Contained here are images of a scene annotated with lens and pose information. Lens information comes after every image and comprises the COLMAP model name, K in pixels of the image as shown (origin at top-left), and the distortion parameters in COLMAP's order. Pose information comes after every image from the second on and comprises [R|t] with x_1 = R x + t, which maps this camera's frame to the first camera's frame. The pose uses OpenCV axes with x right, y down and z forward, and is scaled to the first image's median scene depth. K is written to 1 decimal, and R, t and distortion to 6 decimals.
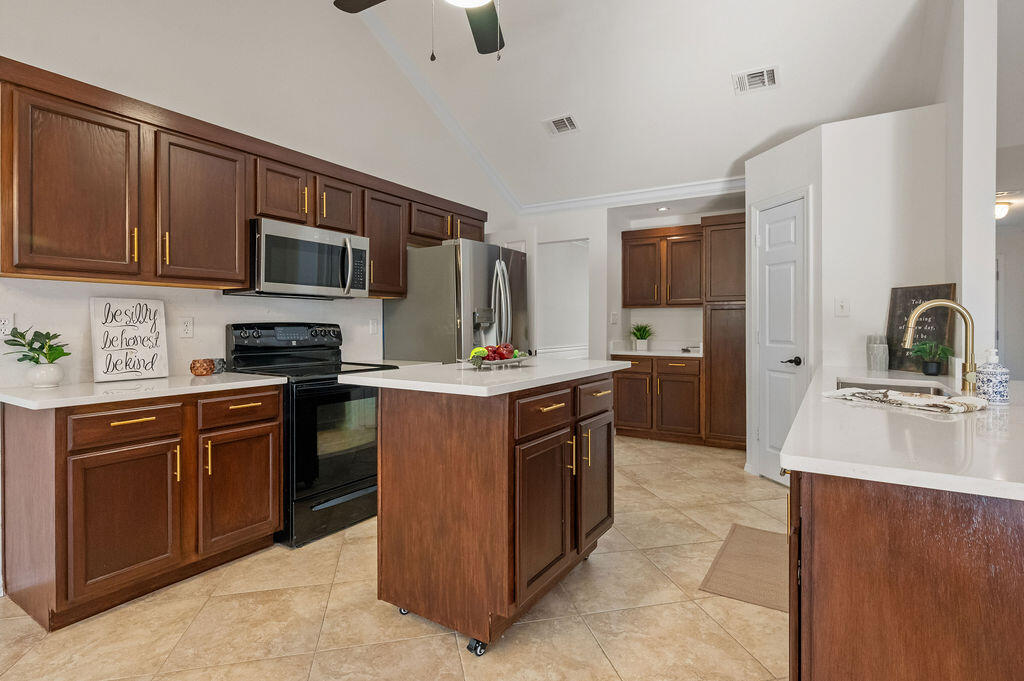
lens RADIAL K [[505.5, 0, 522.1], [0, 505.5, 323.6], [0, 0, 1]] dist [-0.001751, 0.000407]
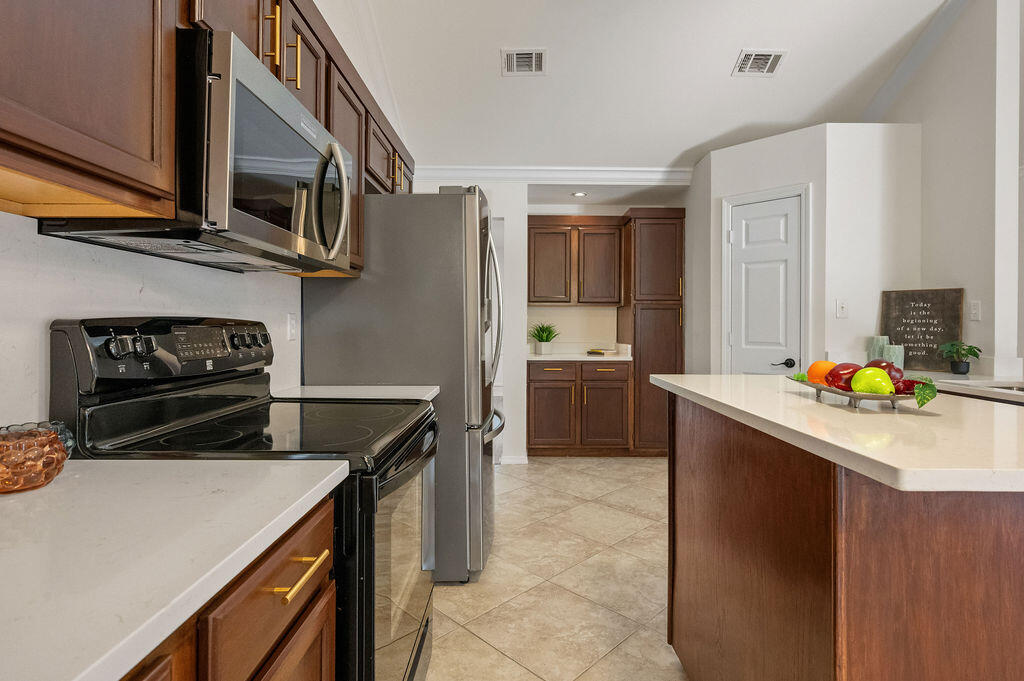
lens RADIAL K [[505.5, 0, 519.3], [0, 505.5, 325.7], [0, 0, 1]] dist [-0.001751, 0.000407]
pose [[0.850339, 0.003143, 0.526225, -0.376925], [-0.005432, 0.999981, 0.002806, 0.002066], [-0.526207, -0.005245, 0.850340, 0.411400]]
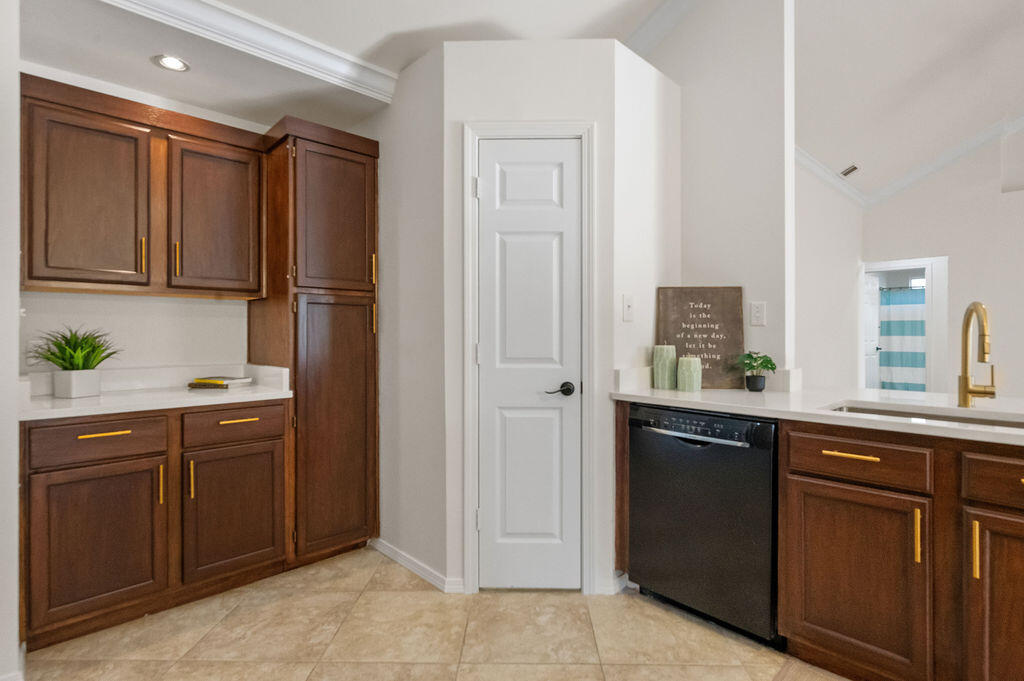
lens RADIAL K [[505.5, 0, 516.2], [0, 505.5, 332.7], [0, 0, 1]] dist [-0.001751, 0.000407]
pose [[0.251411, -0.001184, 0.967880, -0.087807], [-0.001939, 0.999997, 0.001726, 0.001406], [-0.967878, -0.002311, 0.251408, 0.828699]]
